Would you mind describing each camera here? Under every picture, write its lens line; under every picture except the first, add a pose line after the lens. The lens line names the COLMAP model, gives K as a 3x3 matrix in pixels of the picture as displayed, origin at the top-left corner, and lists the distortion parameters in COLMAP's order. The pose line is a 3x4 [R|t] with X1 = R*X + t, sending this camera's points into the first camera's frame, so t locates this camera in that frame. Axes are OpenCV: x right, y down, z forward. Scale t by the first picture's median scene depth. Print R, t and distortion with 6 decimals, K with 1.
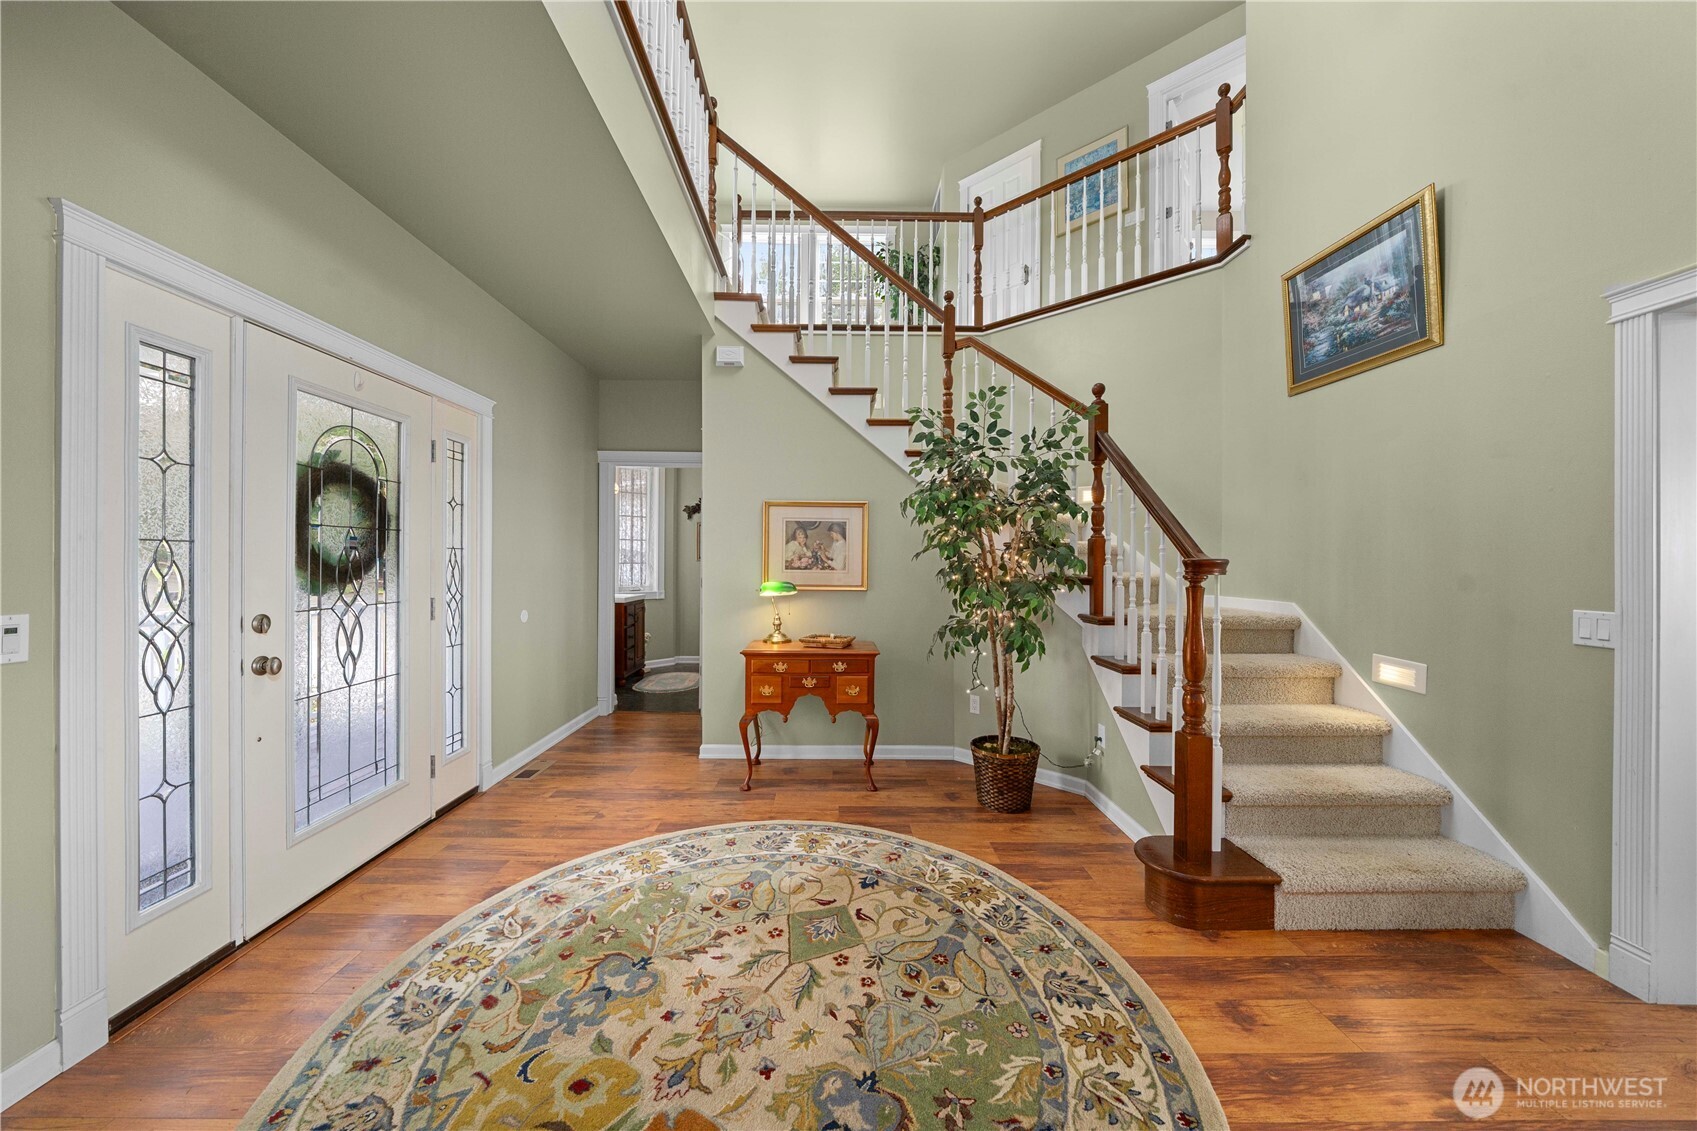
lens RADIAL K [[591.7, 0, 840.9], [0, 591.7, 560.0], [0, 0, 1]] dist [-0.007935, -0.000180]
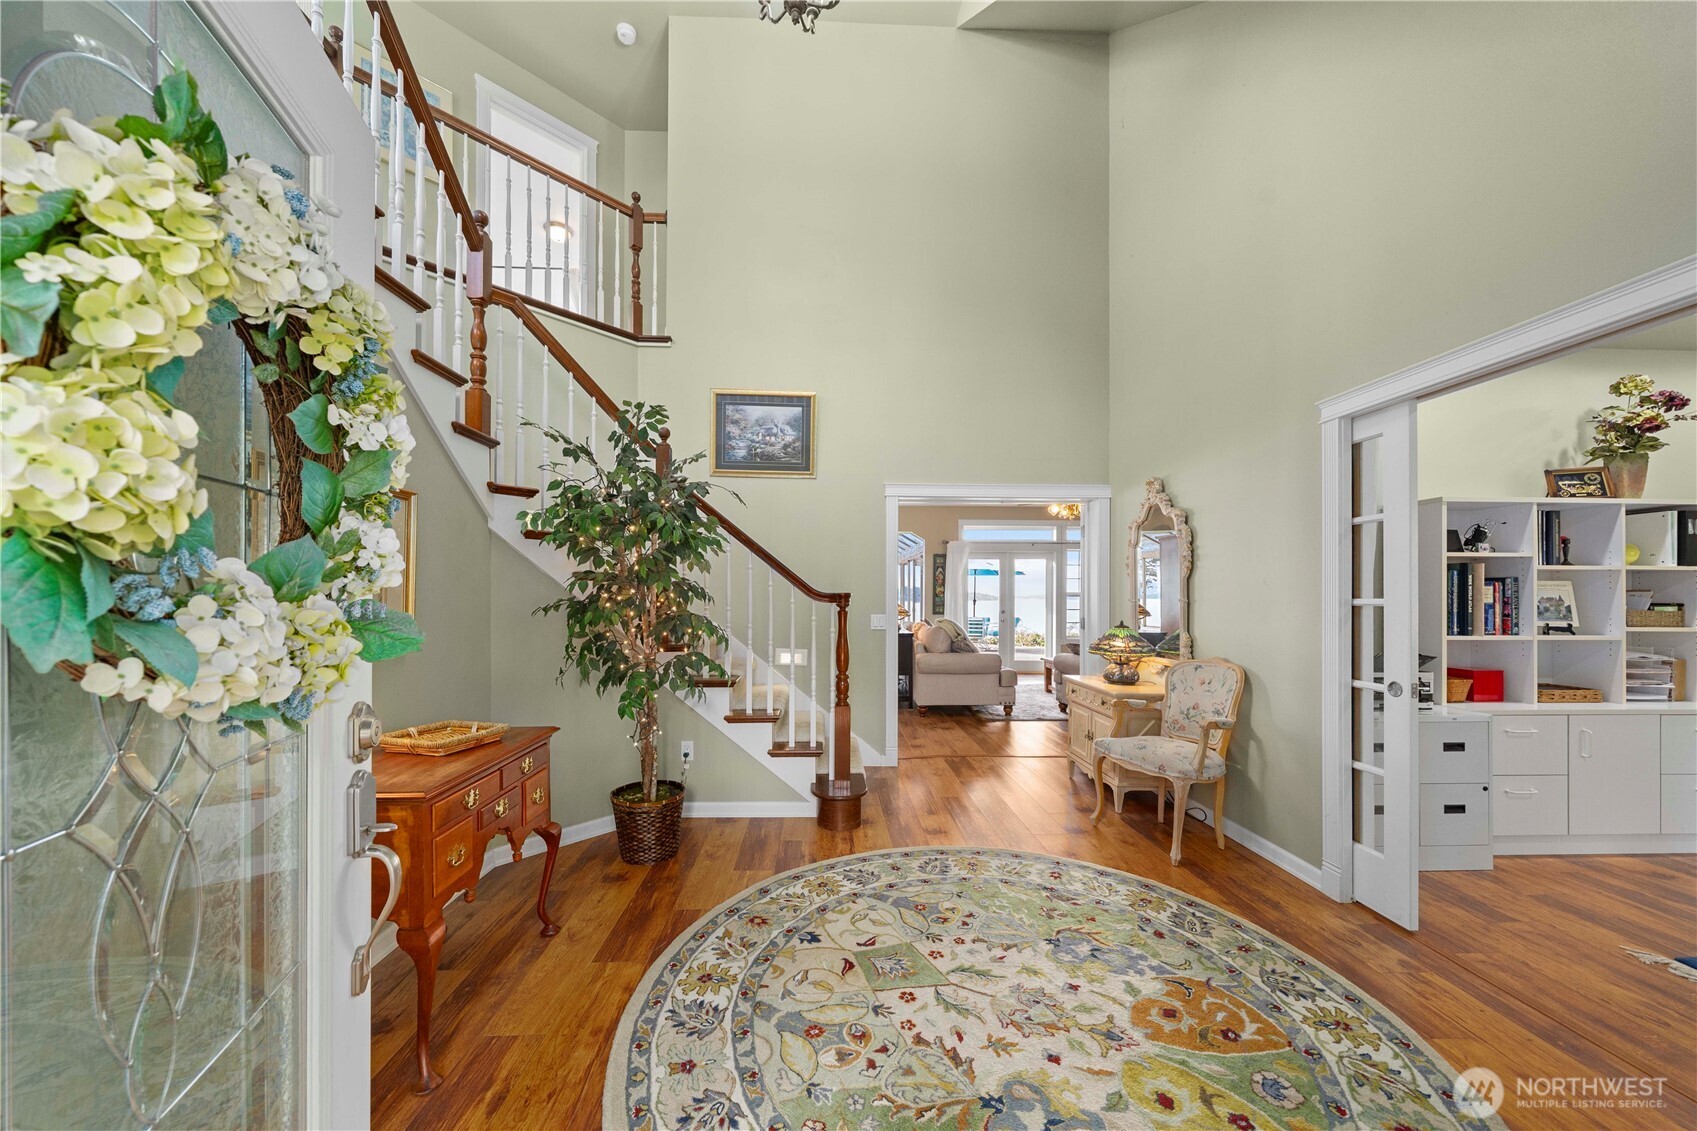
lens RADIAL K [[591.7, 0, 840.3], [0, 591.7, 584.6], [0, 0, 1]] dist [-0.007935, -0.000180]
pose [[-0.016367, 0.006339, 0.999846, -0.879269], [-0.004302, 0.999970, -0.006411, -0.012021], [-0.999857, -0.004406, -0.016340, 0.945664]]
